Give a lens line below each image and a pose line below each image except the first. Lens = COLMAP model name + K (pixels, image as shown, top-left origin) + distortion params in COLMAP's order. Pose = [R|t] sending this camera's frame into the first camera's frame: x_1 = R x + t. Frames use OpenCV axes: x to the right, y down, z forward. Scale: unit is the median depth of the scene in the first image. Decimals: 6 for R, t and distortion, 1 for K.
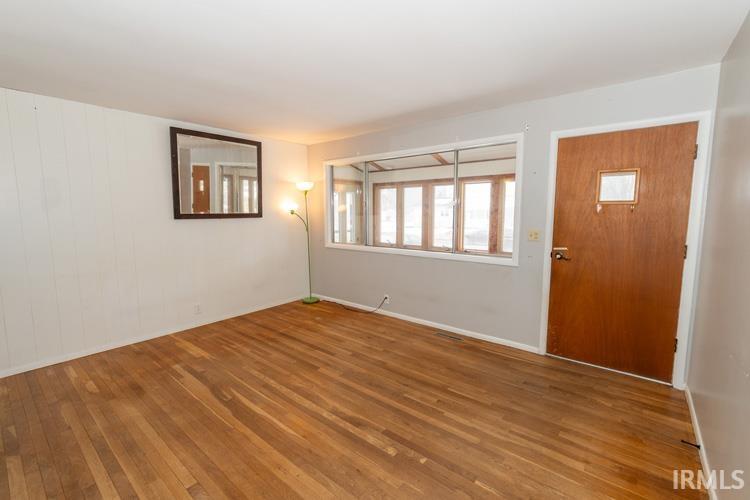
lens RADIAL K [[333.6, 0, 367.1], [0, 333.6, 249.2], [0, 0, 1]] dist [0.001111, -0.000255]
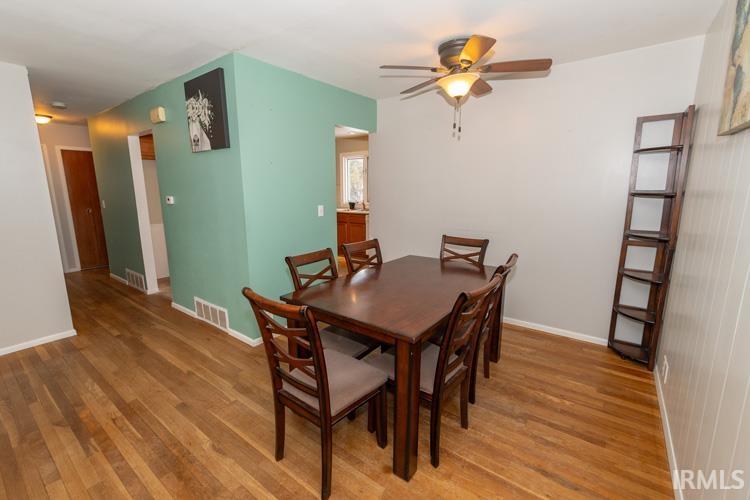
lens RADIAL K [[321.3, 0, 360.9], [0, 321.3, 248.5], [0, 0, 1]] dist [0.000324, 0.000123]
pose [[-0.998488, 0.021971, -0.050392, -1.002518], [0.005727, 0.953247, 0.302139, -0.143081], [0.054674, 0.301393, -0.951931, 1.261838]]
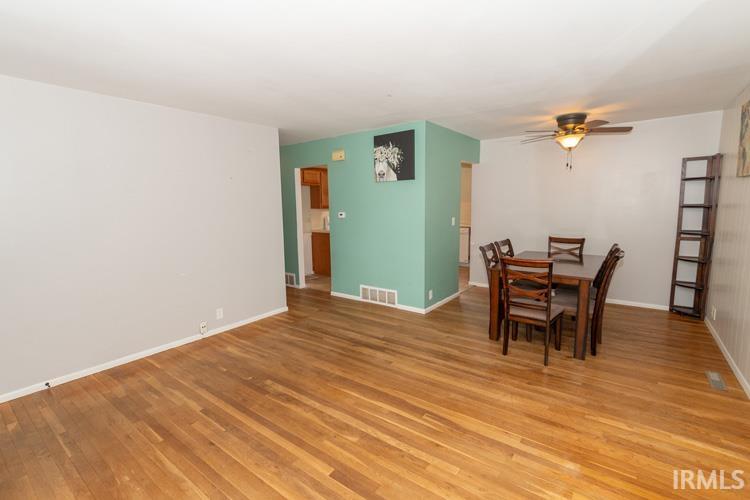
lens RADIAL K [[333.6, 0, 367.1], [0, 333.6, 249.2], [0, 0, 1]] dist [0.001111, -0.000255]
pose [[-0.998250, 0.030500, -0.050656, -0.239721], [0.016982, 0.968490, 0.248471, -0.230372], [0.056638, 0.247176, -0.967314, 1.869854]]
